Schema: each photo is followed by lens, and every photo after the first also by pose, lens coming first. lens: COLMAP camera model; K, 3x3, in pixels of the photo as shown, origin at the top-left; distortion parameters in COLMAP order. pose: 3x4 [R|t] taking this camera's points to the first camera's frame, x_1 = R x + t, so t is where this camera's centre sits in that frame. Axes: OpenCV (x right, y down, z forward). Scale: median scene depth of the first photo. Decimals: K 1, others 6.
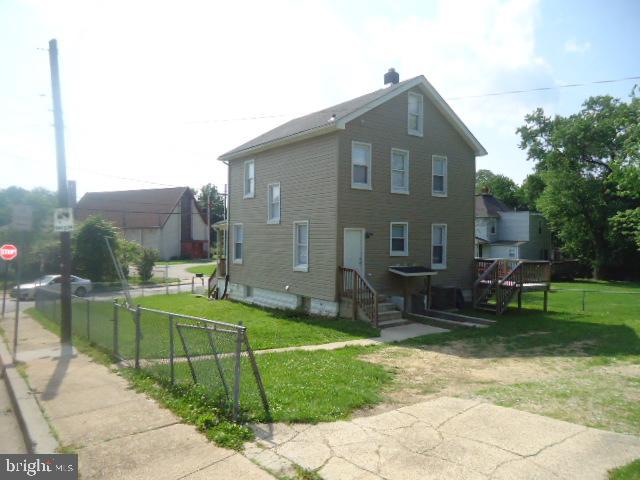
lens RADIAL K [[468.6, 0, 320.0], [0, 468.6, 240.0], [0, 0, 1]] dist [0.001721, 0.001503]
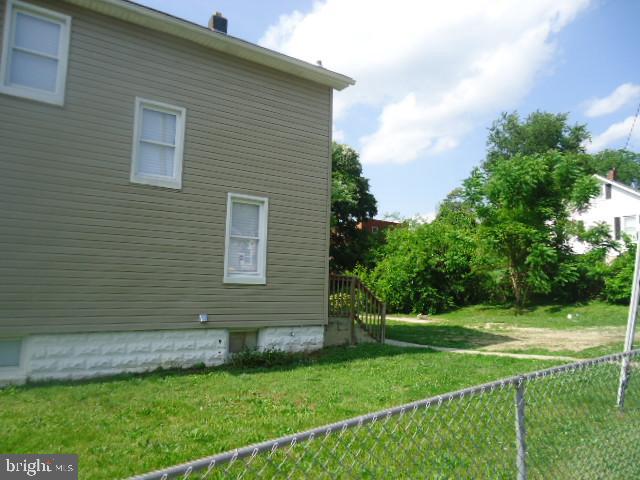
lens RADIAL K [[468.6, 0, 320.0], [0, 468.6, 240.0], [0, 0, 1]] dist [0.001721, 0.001503]
pose [[0.056051, 0.092844, 0.994102, -0.579689], [-0.018915, 0.995587, -0.091916, 0.063062], [-0.998249, -0.013651, 0.057560, 0.859174]]
